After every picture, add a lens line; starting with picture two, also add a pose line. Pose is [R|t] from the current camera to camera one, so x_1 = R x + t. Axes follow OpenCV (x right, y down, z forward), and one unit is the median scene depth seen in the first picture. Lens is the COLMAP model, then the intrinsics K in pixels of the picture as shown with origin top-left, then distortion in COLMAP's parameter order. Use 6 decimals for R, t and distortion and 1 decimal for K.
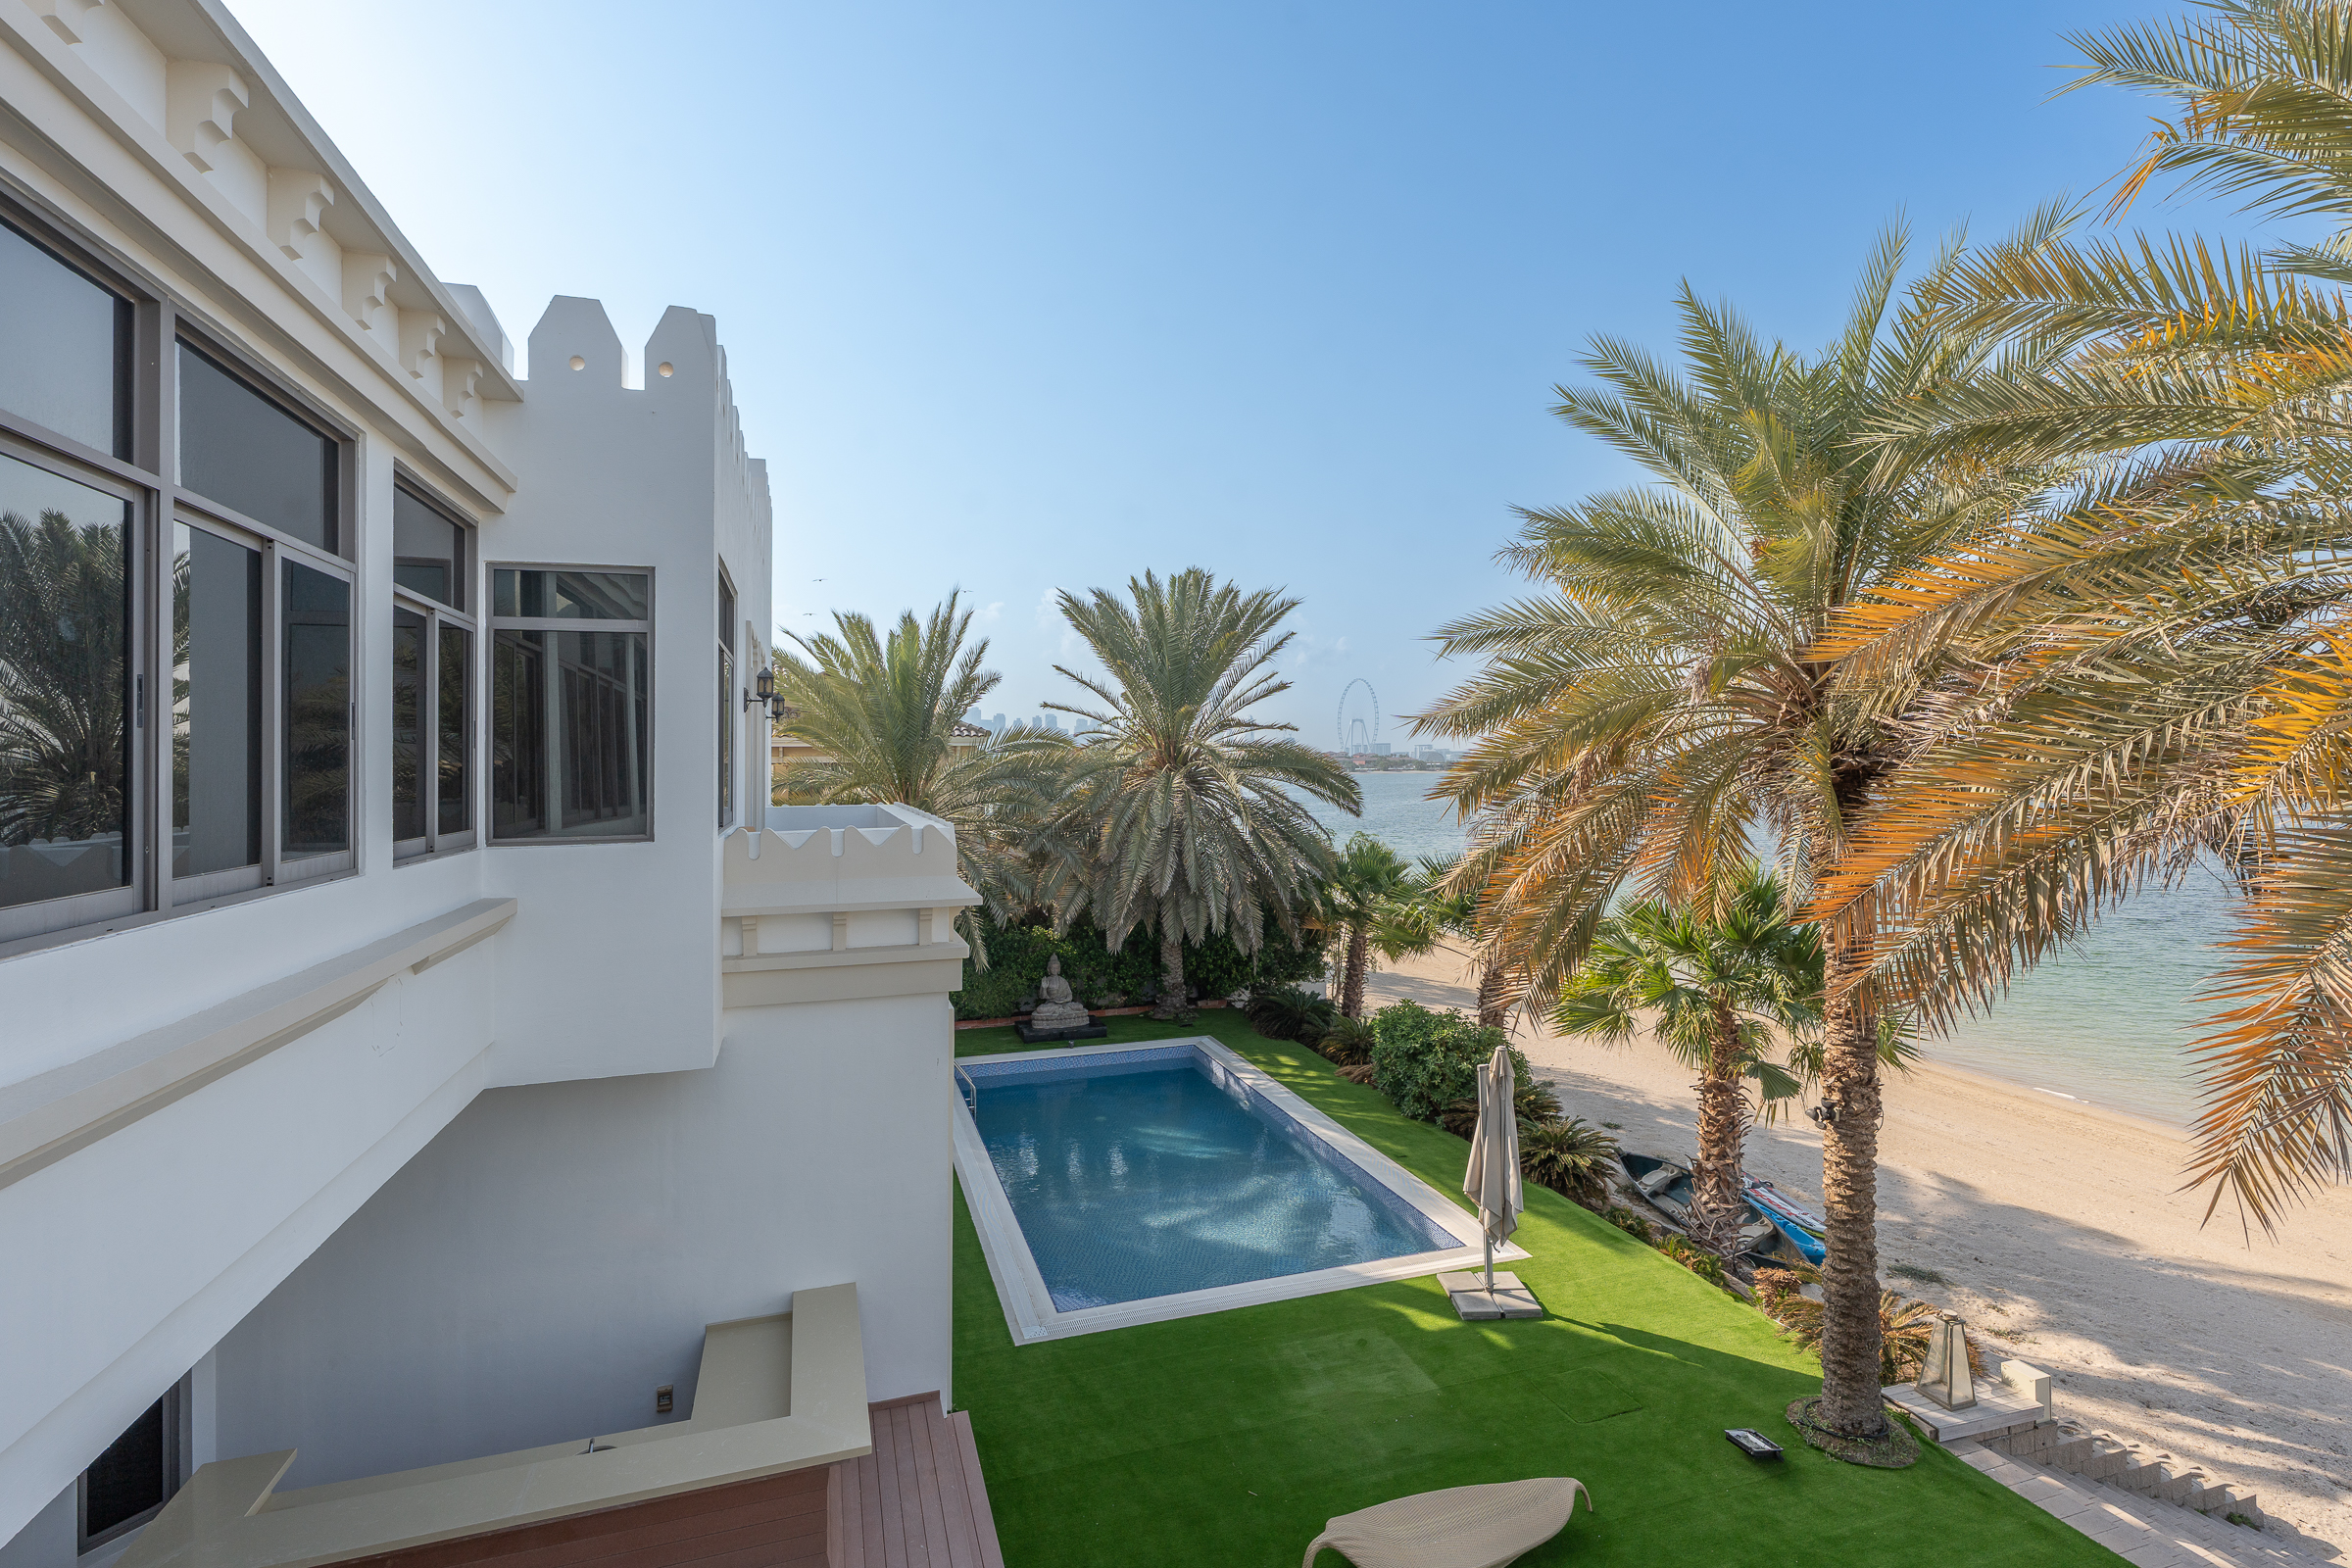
lens RADIAL K [[1076.1, 0, 1169.4], [0, 1076.1, 771.2], [0, 0, 1]] dist [-0.002934, 0.000093]
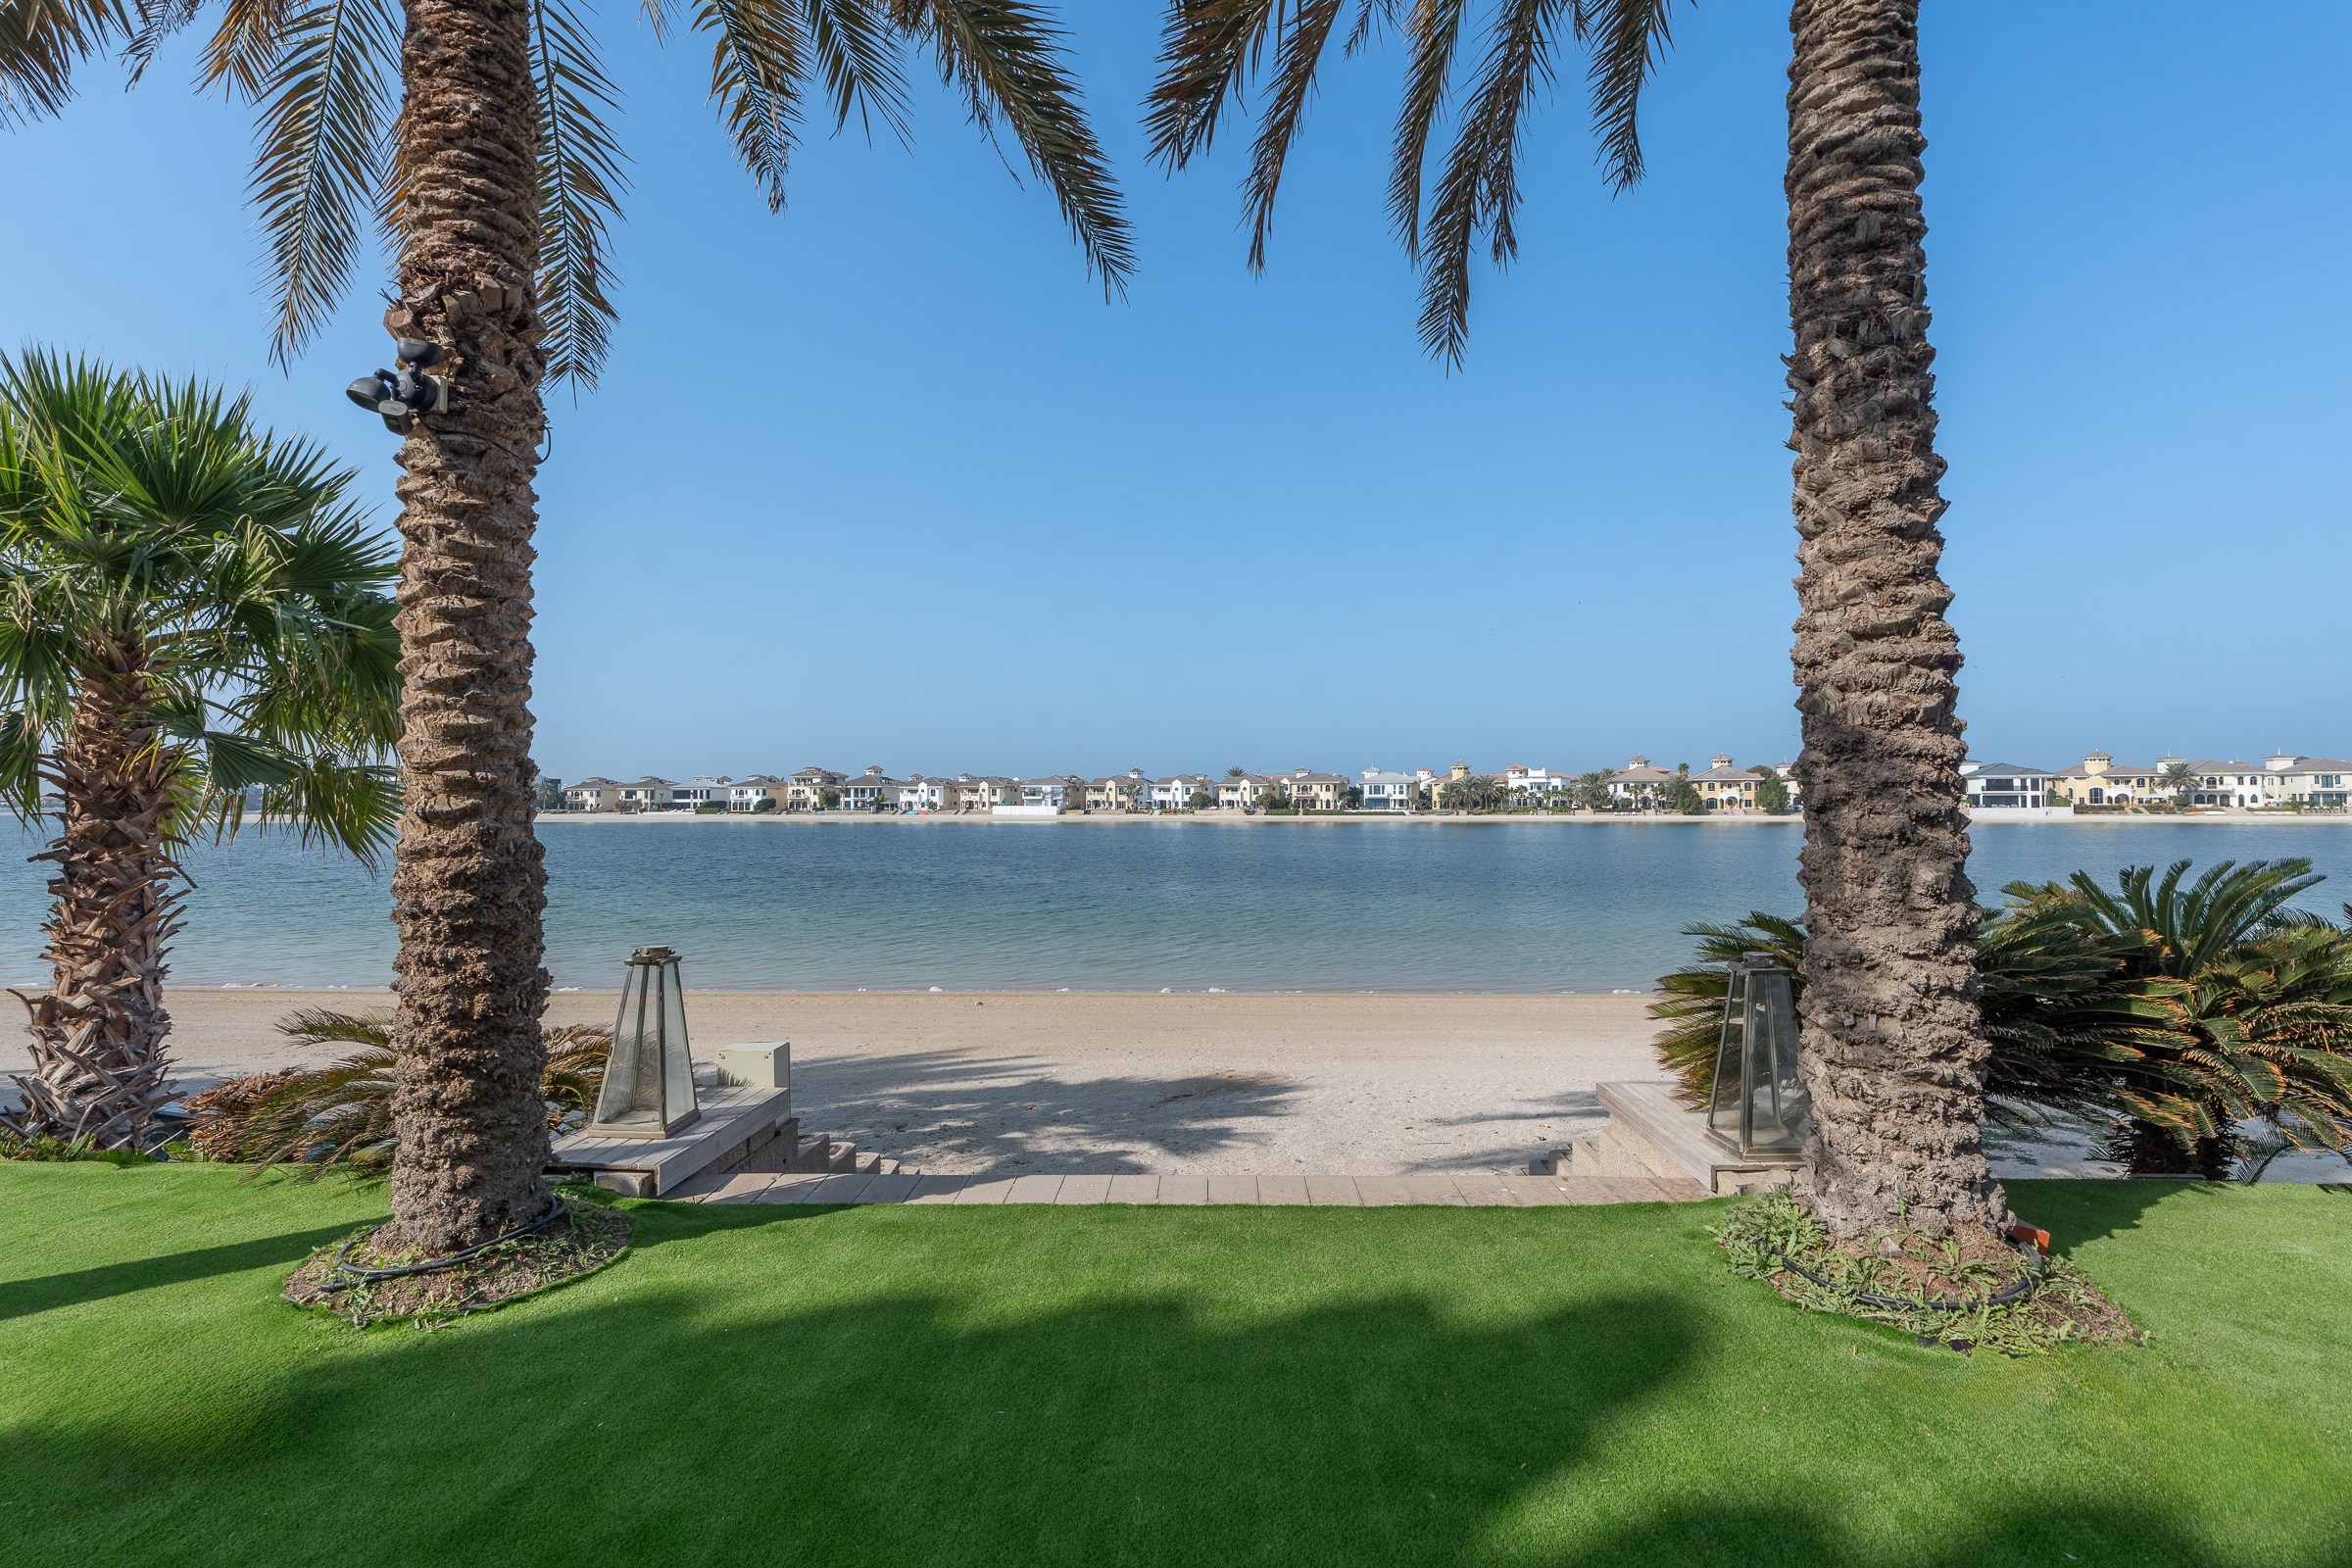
lens RADIAL K [[1076.1, 0, 1166.1], [0, 1076.1, 789.7], [0, 0, 1]] dist [-0.002934, 0.000093]
pose [[0.337789, 0.017022, 0.941068, 0.227443], [0.010924, 0.999698, -0.022003, 0.294938], [-0.941159, 0.017713, 0.337501, 0.406251]]
